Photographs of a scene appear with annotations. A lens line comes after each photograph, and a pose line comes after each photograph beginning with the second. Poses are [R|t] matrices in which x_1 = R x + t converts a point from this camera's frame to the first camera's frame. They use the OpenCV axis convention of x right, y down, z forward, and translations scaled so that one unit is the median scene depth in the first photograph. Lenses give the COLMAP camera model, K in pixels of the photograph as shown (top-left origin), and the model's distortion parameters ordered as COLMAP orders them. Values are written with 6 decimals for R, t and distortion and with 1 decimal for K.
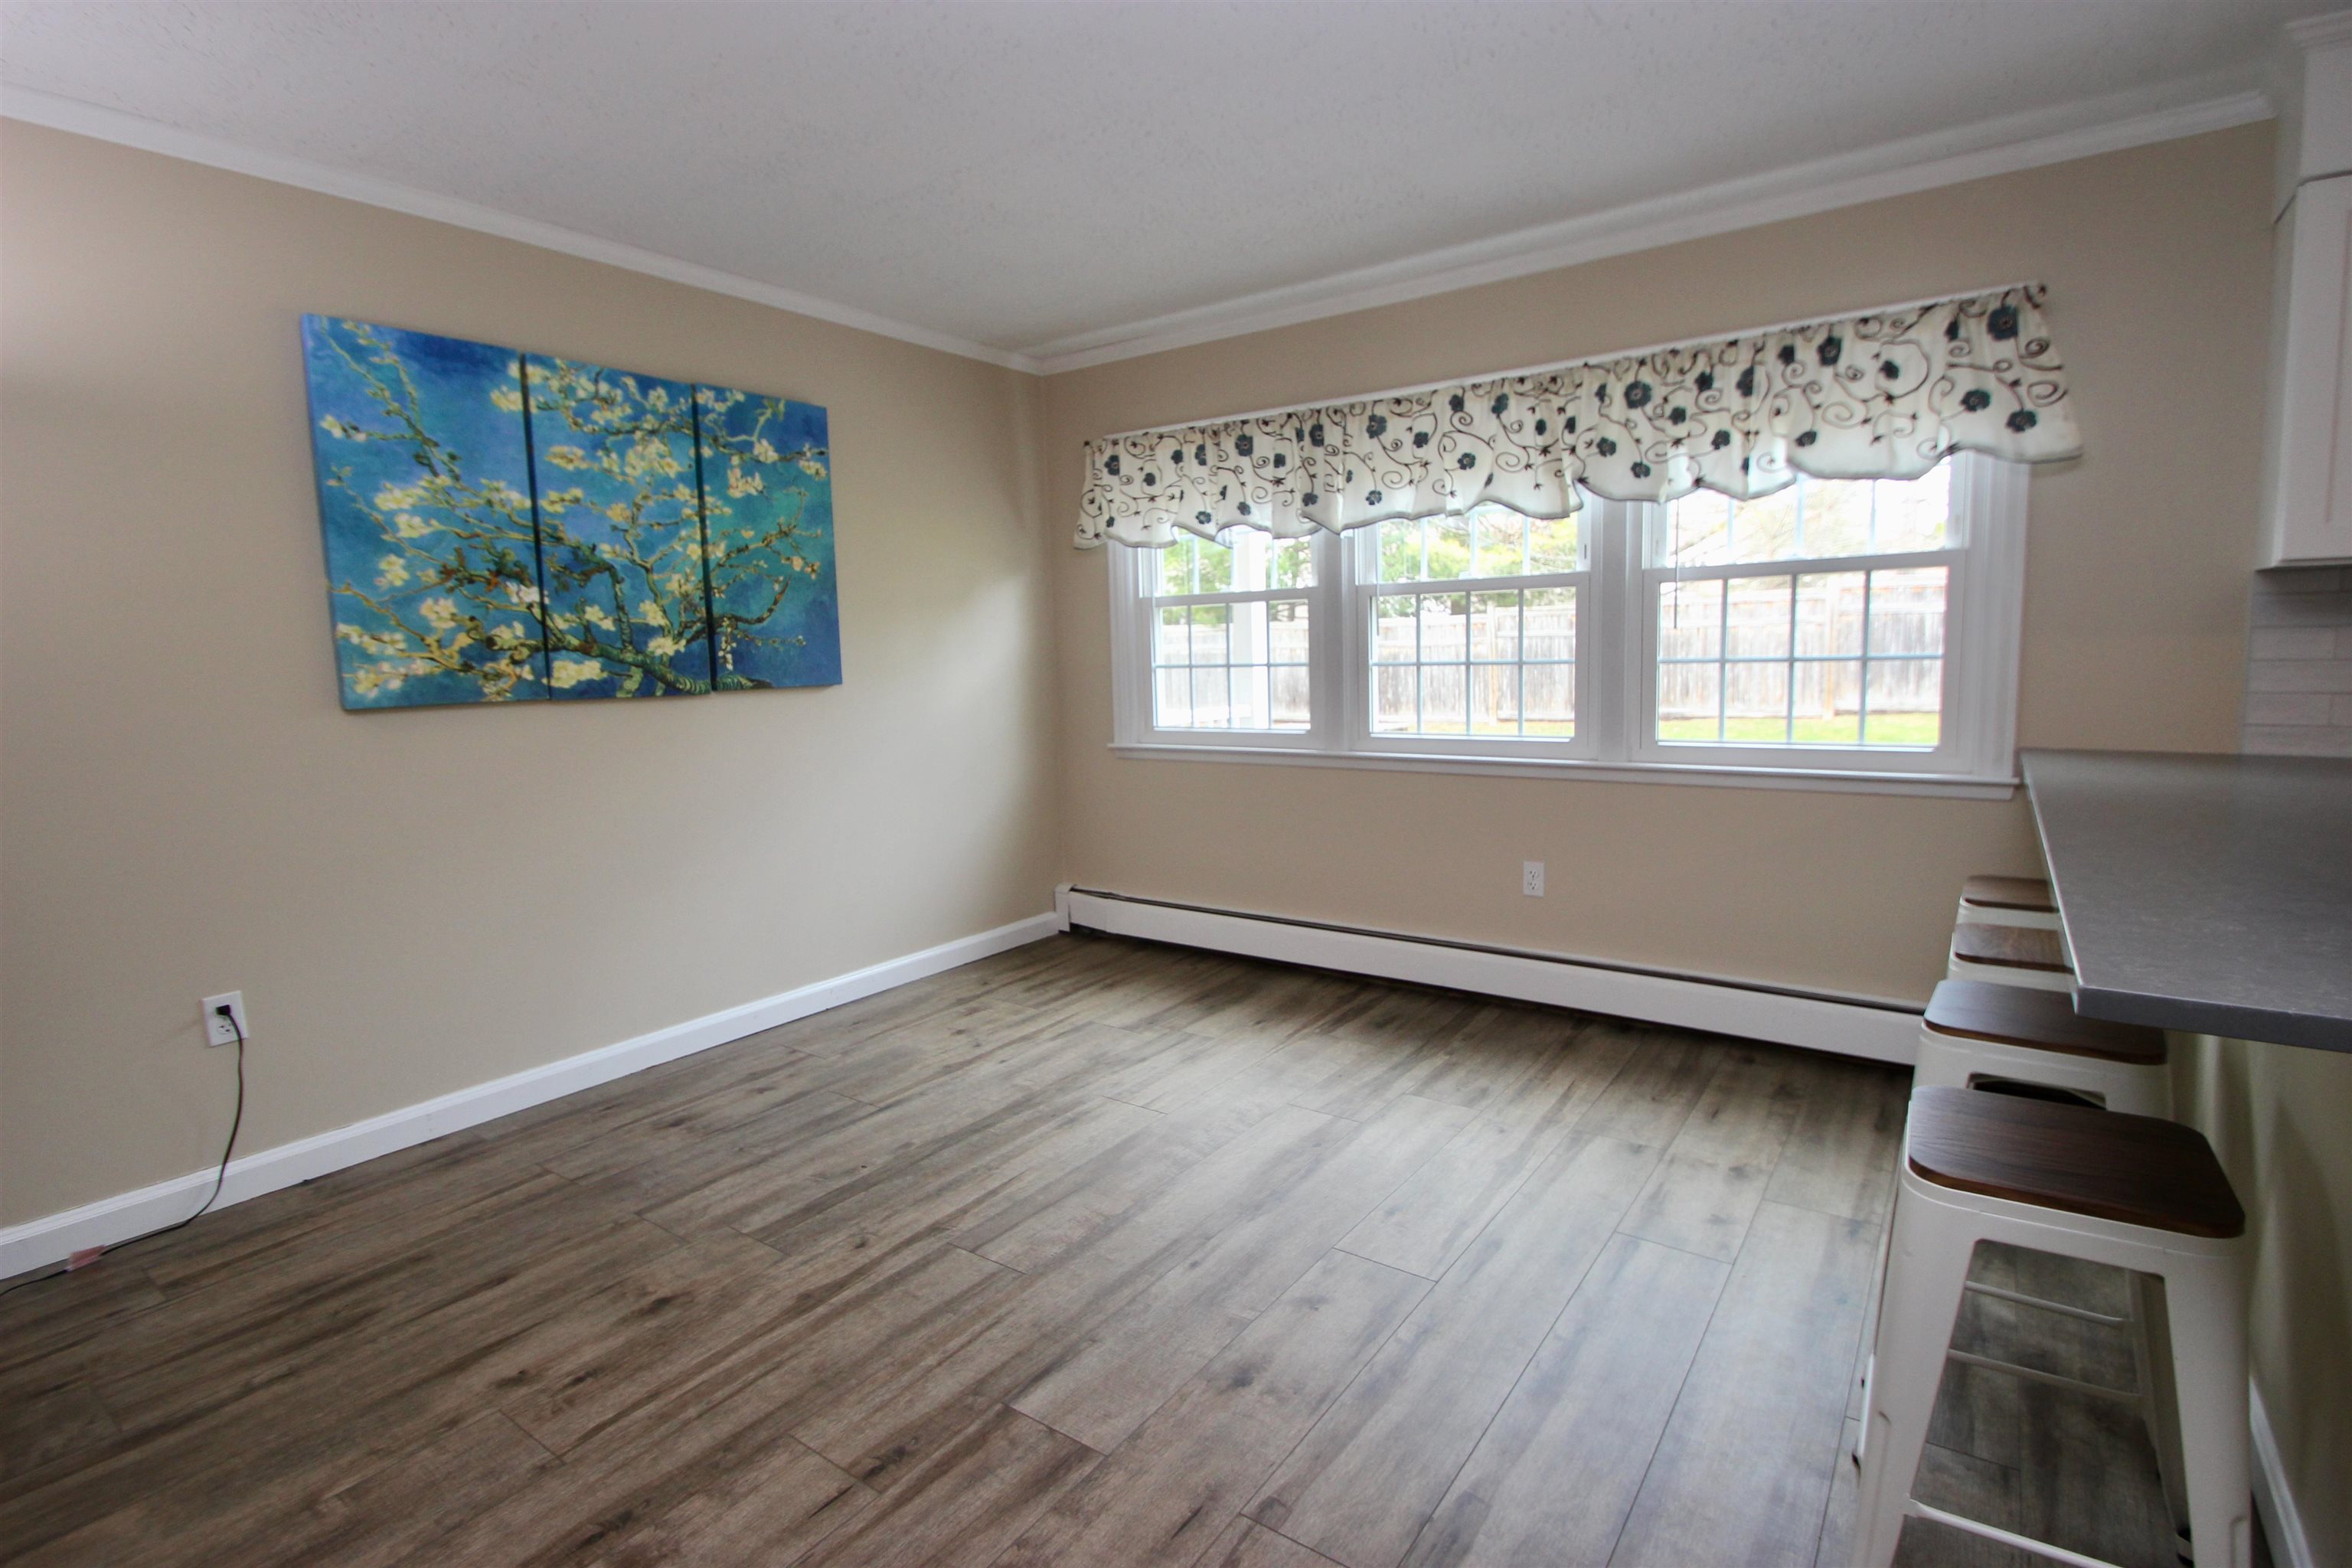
lens RADIAL K [[1116.0, 0, 1216.7], [0, 1116.0, 774.7], [0, 0, 1]] dist [0.008526, -0.016865]
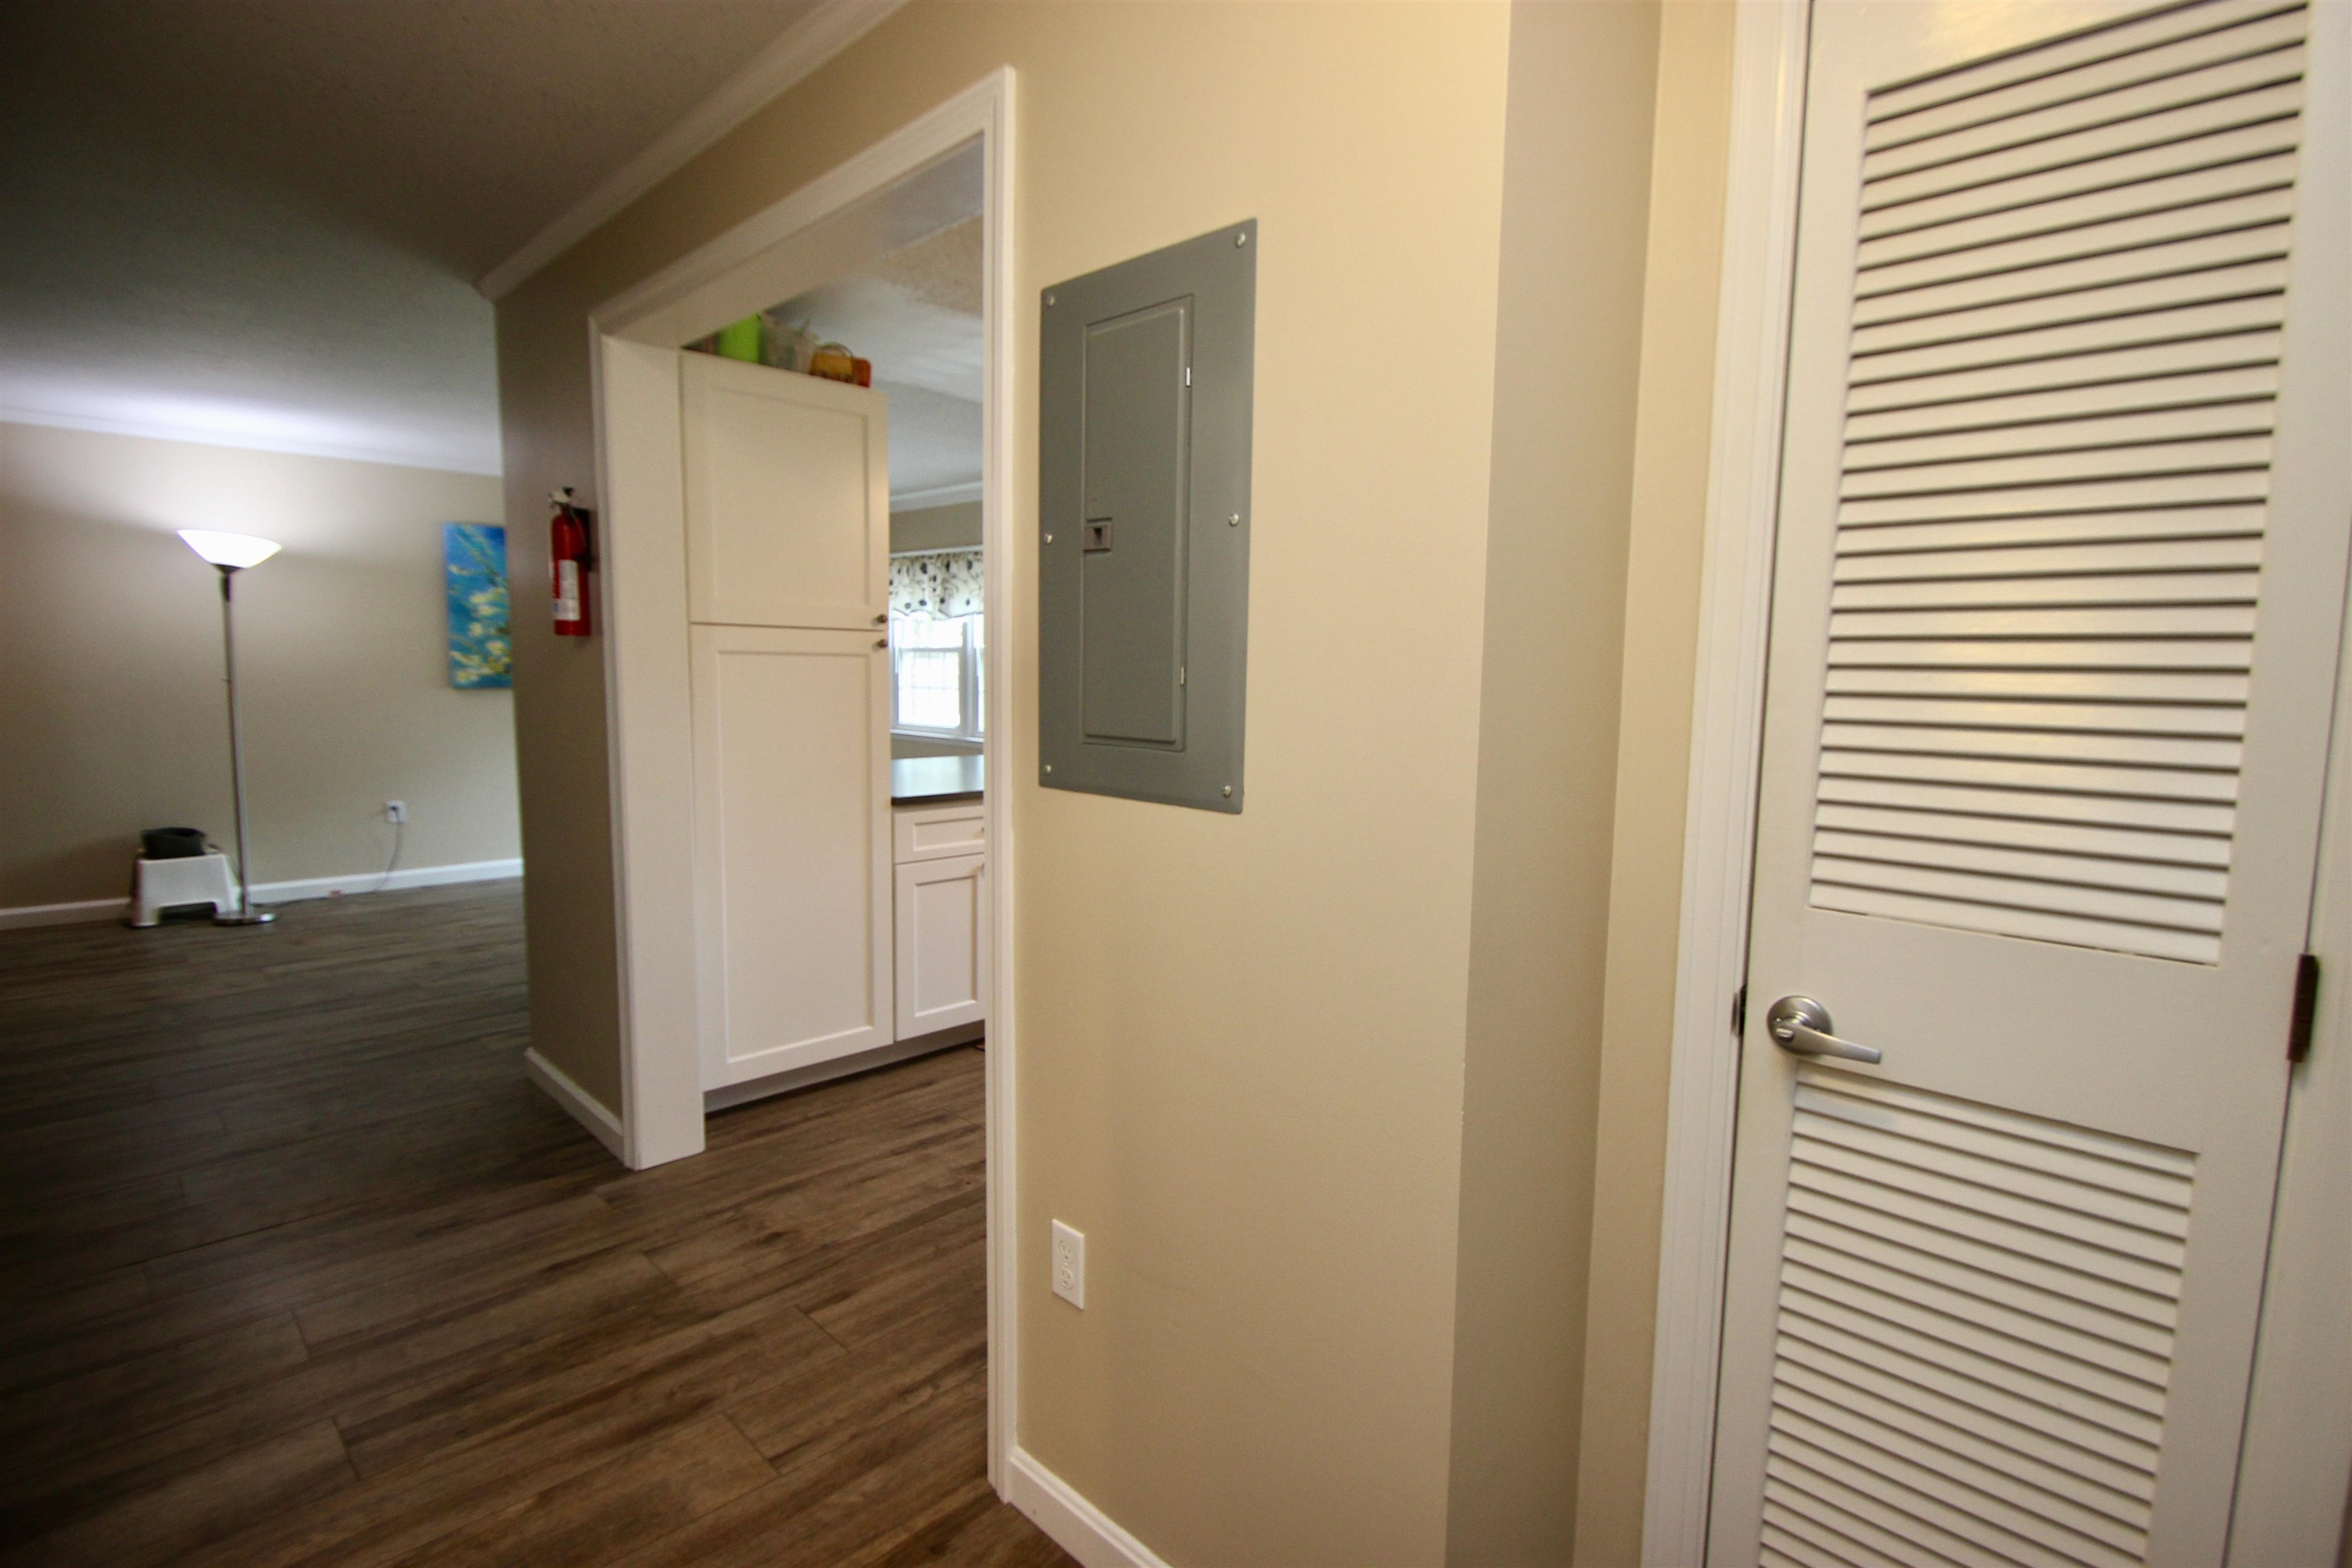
lens RADIAL K [[1116.0, 0, 1166.2], [0, 1116.0, 778.9], [0, 0, 1]] dist [0.008526, -0.016865]
pose [[0.981528, 0.058883, -0.182034, 1.078262], [-0.064279, 0.997646, -0.023883, 0.088229], [0.180199, 0.035142, 0.983002, -0.984038]]
